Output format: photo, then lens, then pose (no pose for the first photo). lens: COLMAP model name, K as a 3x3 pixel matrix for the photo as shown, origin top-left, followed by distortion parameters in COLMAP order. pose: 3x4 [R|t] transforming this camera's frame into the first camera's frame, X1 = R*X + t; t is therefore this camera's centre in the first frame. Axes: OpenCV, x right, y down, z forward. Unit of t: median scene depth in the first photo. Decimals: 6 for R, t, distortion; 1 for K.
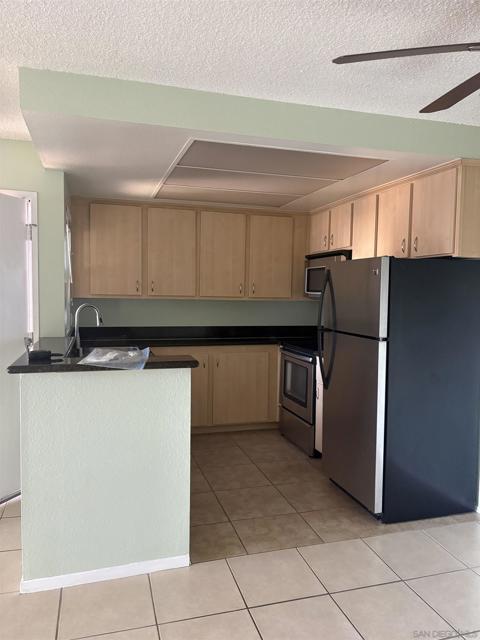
lens RADIAL K [[484.3, 0, 242.0], [0, 484.3, 321.5], [0, 0, 1]] dist [0.053459, -0.054438]
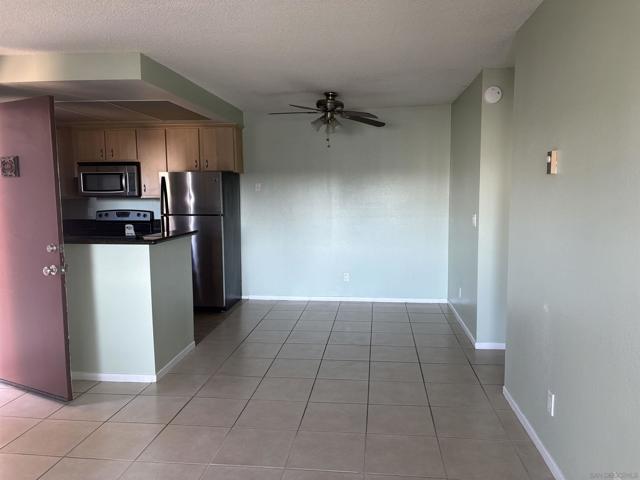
lens RADIAL K [[484.3, 0, 321.2], [0, 484.3, 241.4], [0, 0, 1]] dist [0.053459, -0.054438]
pose [[0.396645, -0.116798, 0.910511, -0.966647], [0.073144, 0.992740, 0.095482, -0.010368], [-0.915053, 0.028726, 0.402309, -0.092403]]
